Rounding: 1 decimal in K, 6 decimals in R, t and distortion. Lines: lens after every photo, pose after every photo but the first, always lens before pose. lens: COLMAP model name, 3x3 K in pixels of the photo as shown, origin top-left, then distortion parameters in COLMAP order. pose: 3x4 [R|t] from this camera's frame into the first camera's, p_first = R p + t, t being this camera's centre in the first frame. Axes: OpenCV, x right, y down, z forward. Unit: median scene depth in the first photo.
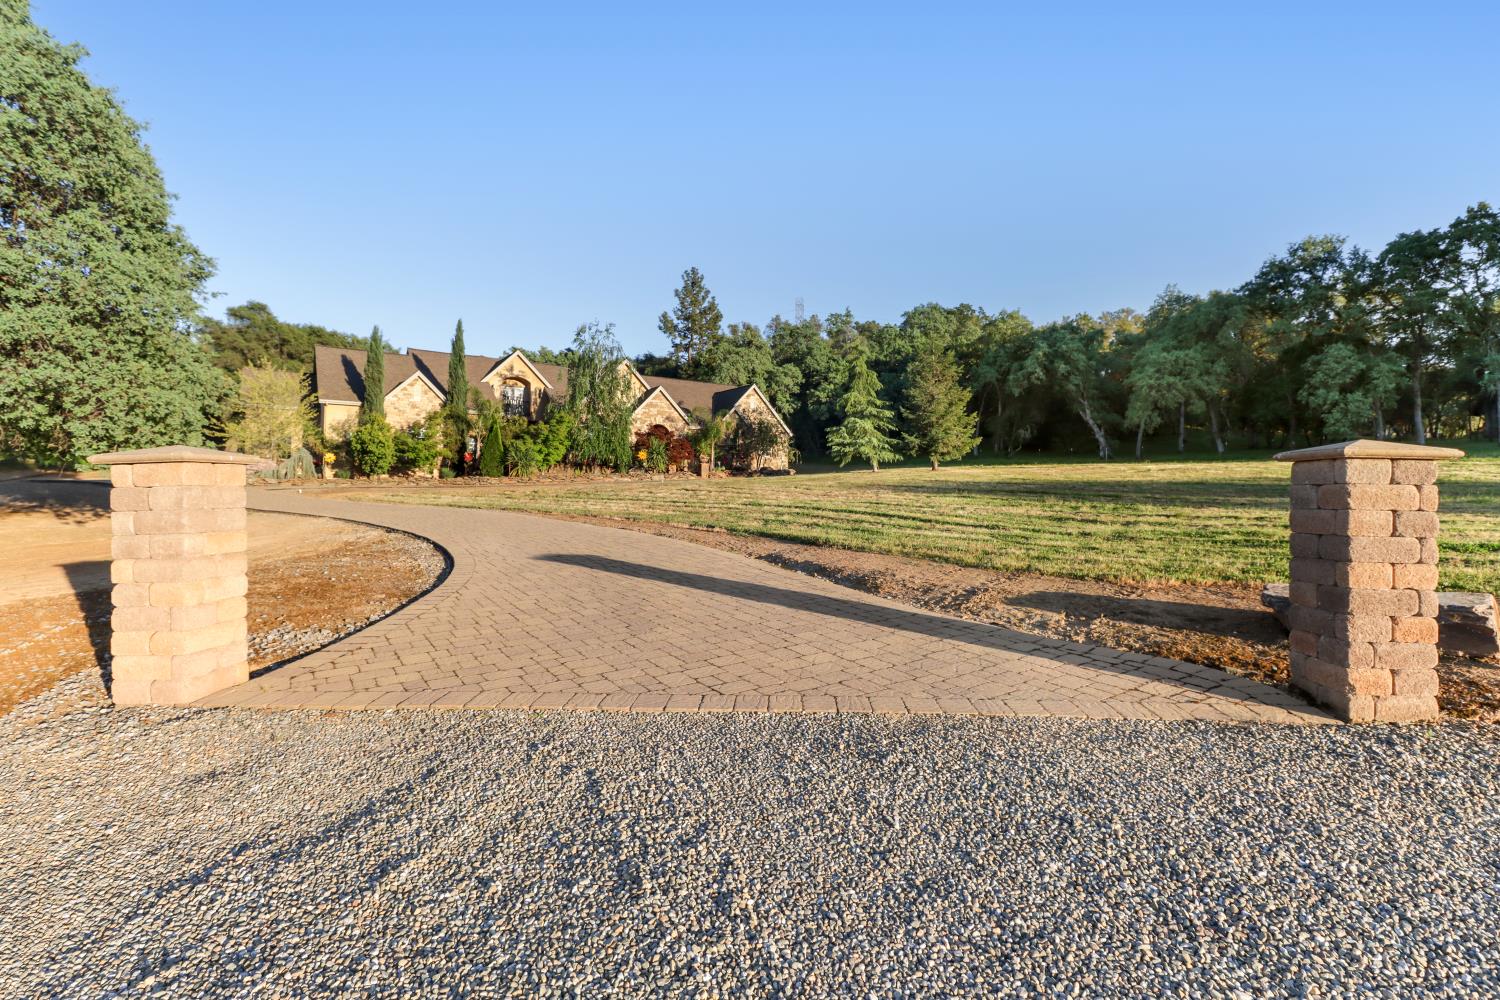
lens RADIAL K [[696.9, 0, 756.1], [0, 696.9, 499.1], [0, 0, 1]] dist [0.003110, -0.004856]
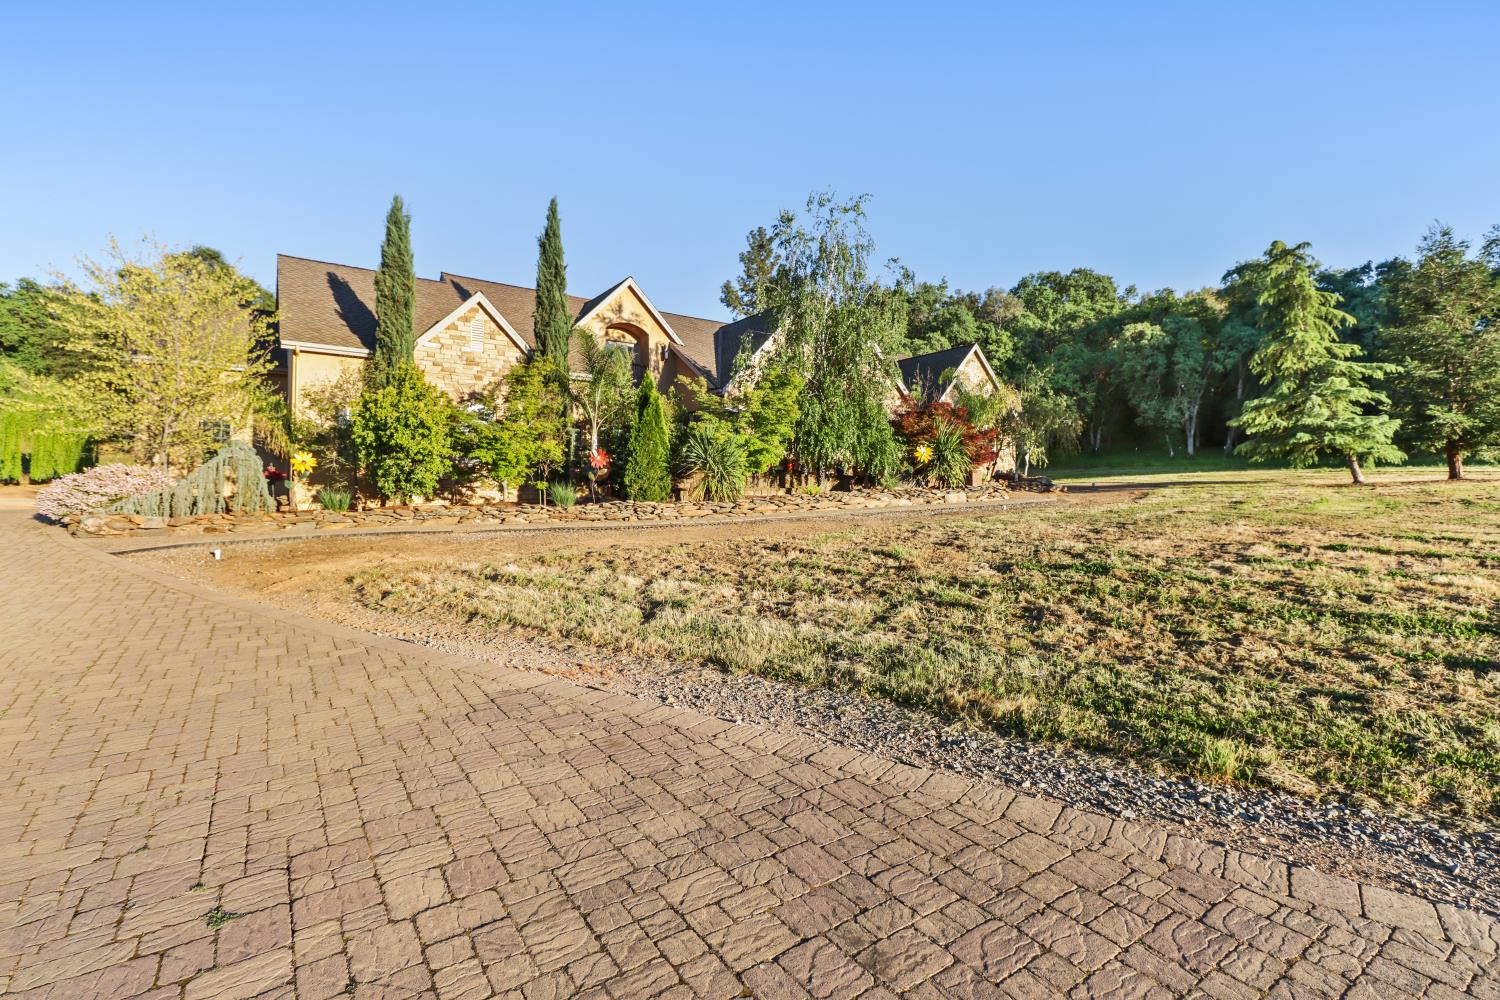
lens RADIAL K [[696.9, 0, 744.3], [0, 696.9, 492.5], [0, 0, 1]] dist [0.003110, -0.004856]
pose [[0.999923, -0.010100, 0.007144, -0.305436], [0.010217, 0.999813, -0.016438, -0.027224], [-0.006977, 0.016510, 0.999839, 0.507050]]
